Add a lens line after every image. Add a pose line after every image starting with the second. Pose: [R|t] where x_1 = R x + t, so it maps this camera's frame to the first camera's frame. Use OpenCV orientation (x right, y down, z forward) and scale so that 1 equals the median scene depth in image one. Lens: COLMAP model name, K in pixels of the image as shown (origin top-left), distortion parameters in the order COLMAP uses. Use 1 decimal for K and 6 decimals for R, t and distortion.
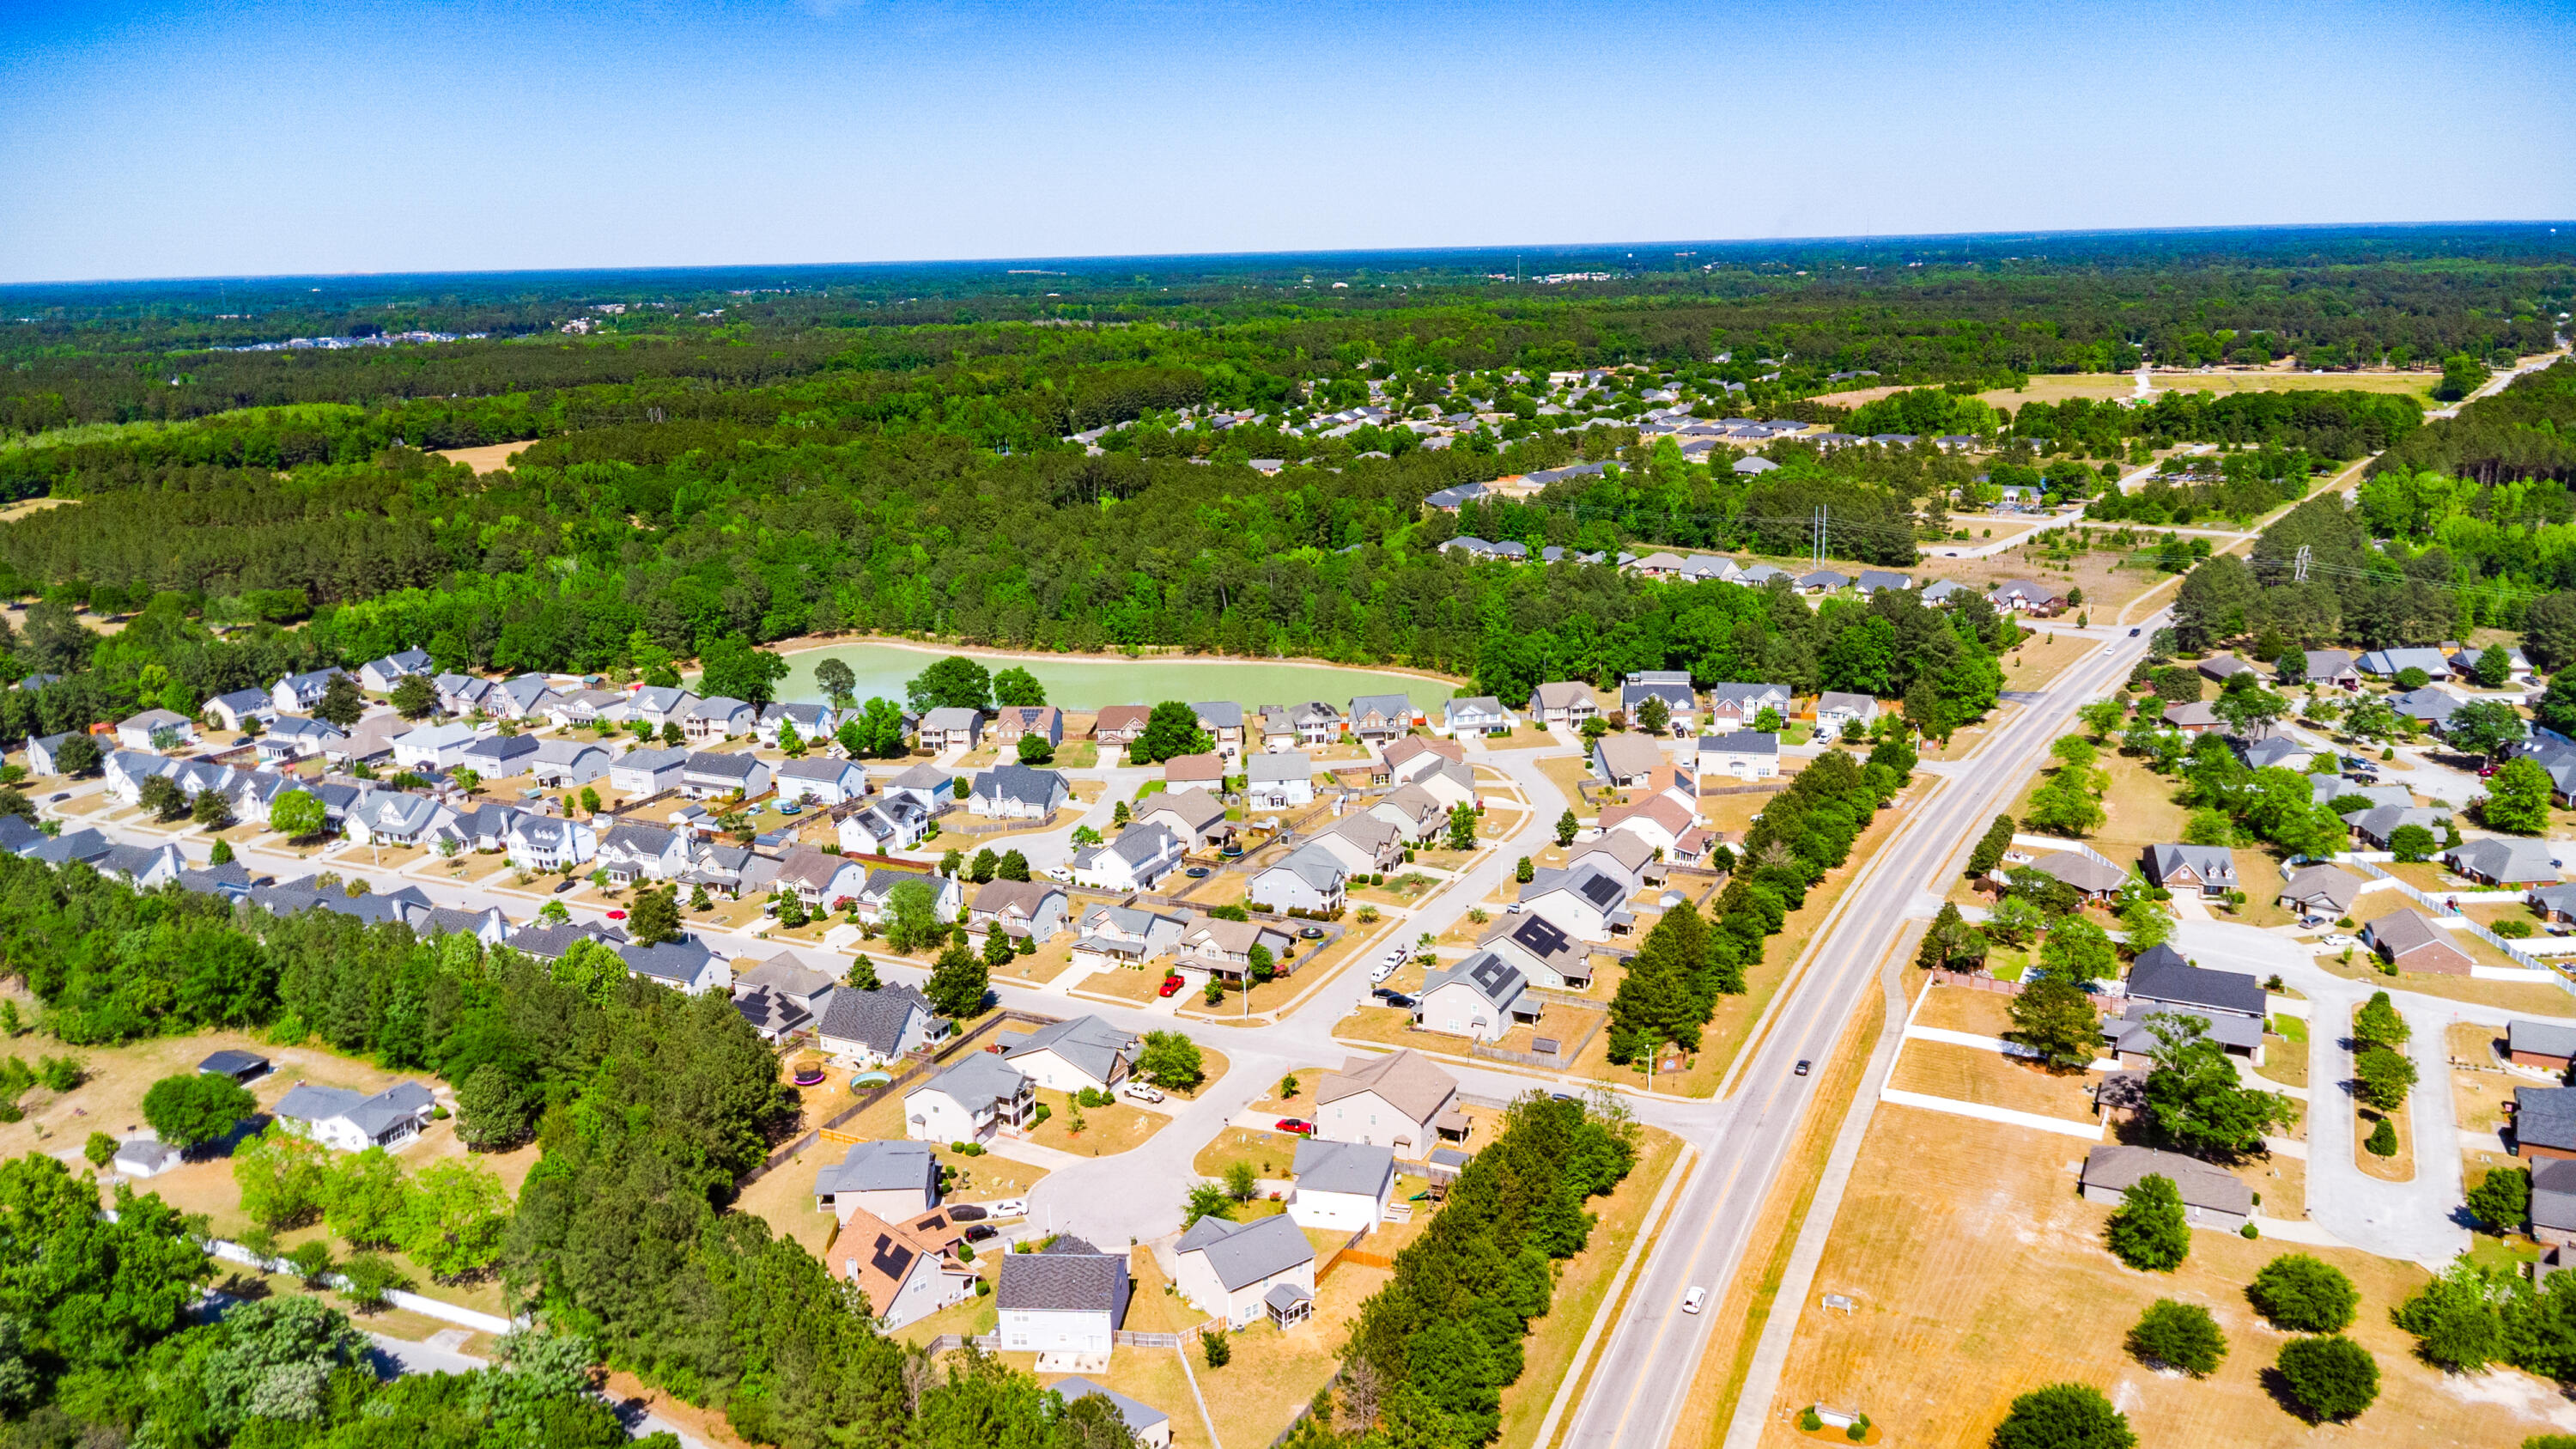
lens RADIAL K [[1865.8, 0, 1288.0], [0, 1865.8, 724.5], [0, 0, 1]] dist [0.005490, 0.007709]
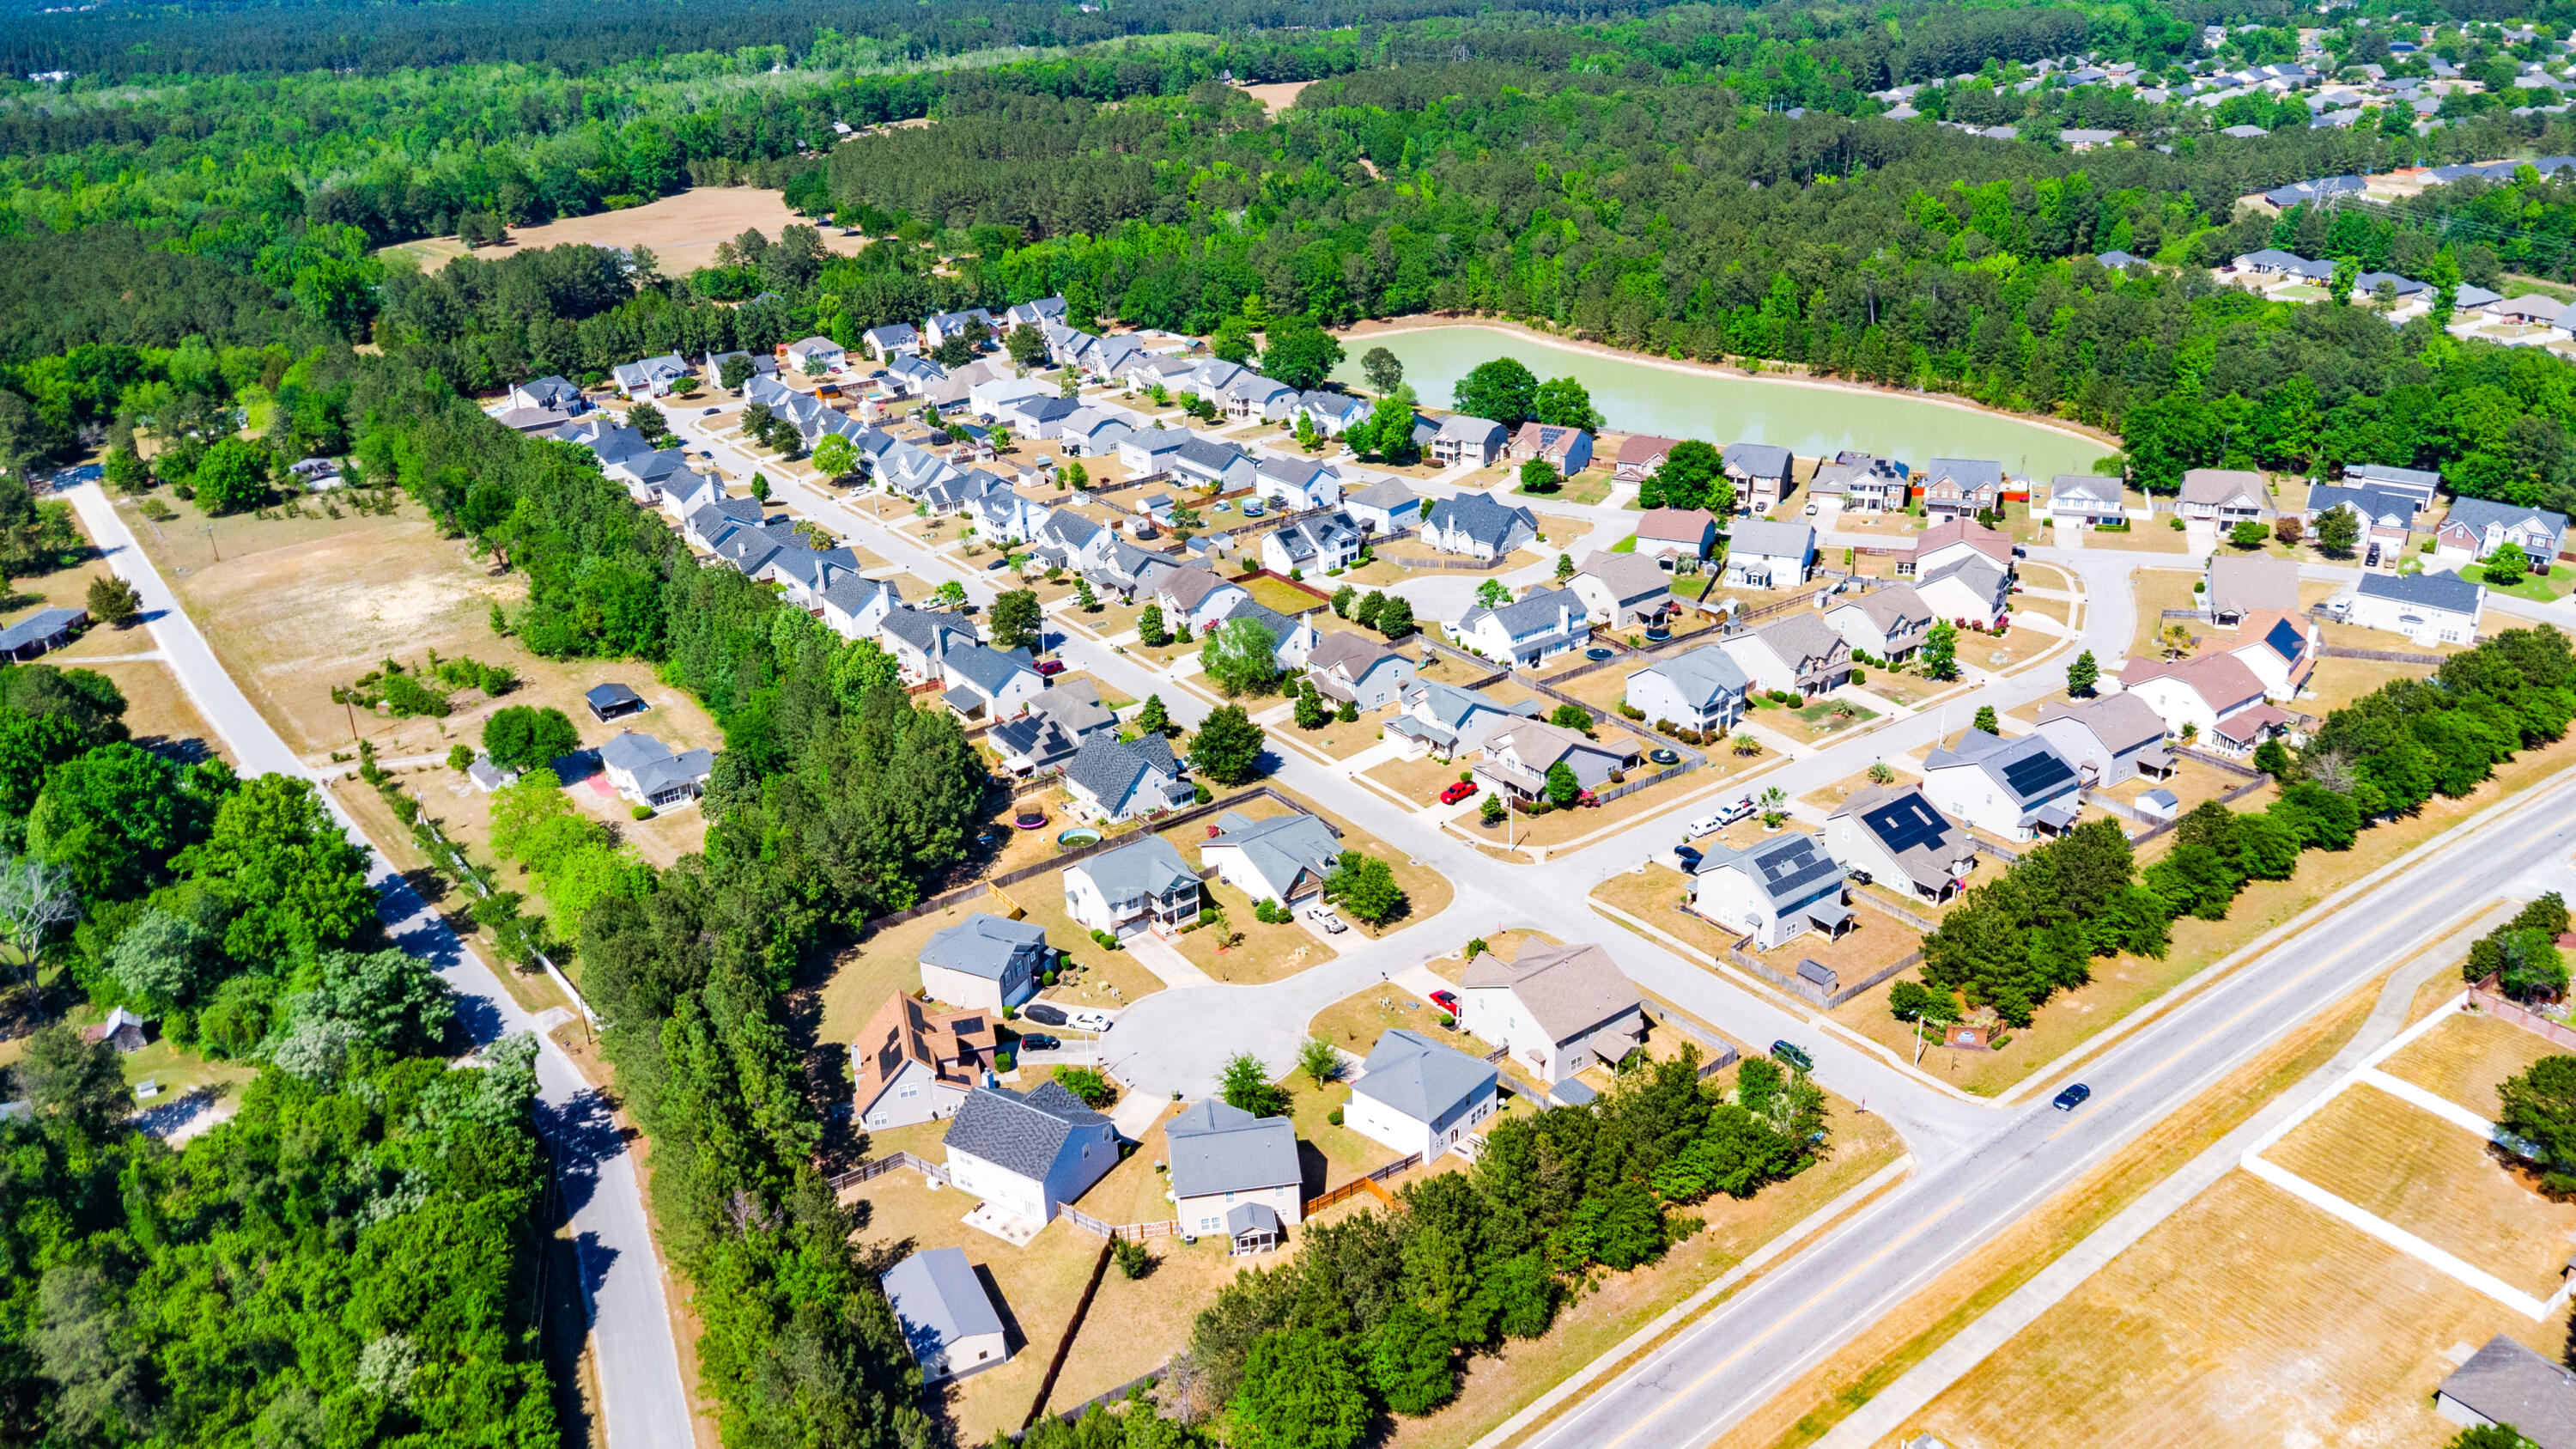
lens RADIAL K [[1865.8, 0, 1288.0], [0, 1865.8, 724.5], [0, 0, 1]] dist [0.005490, 0.007709]
pose [[0.885686, 0.180923, -0.427583, 0.192171], [-0.099865, 0.973630, 0.205113, -0.049968], [0.453417, -0.138966, 0.880398, 0.168710]]
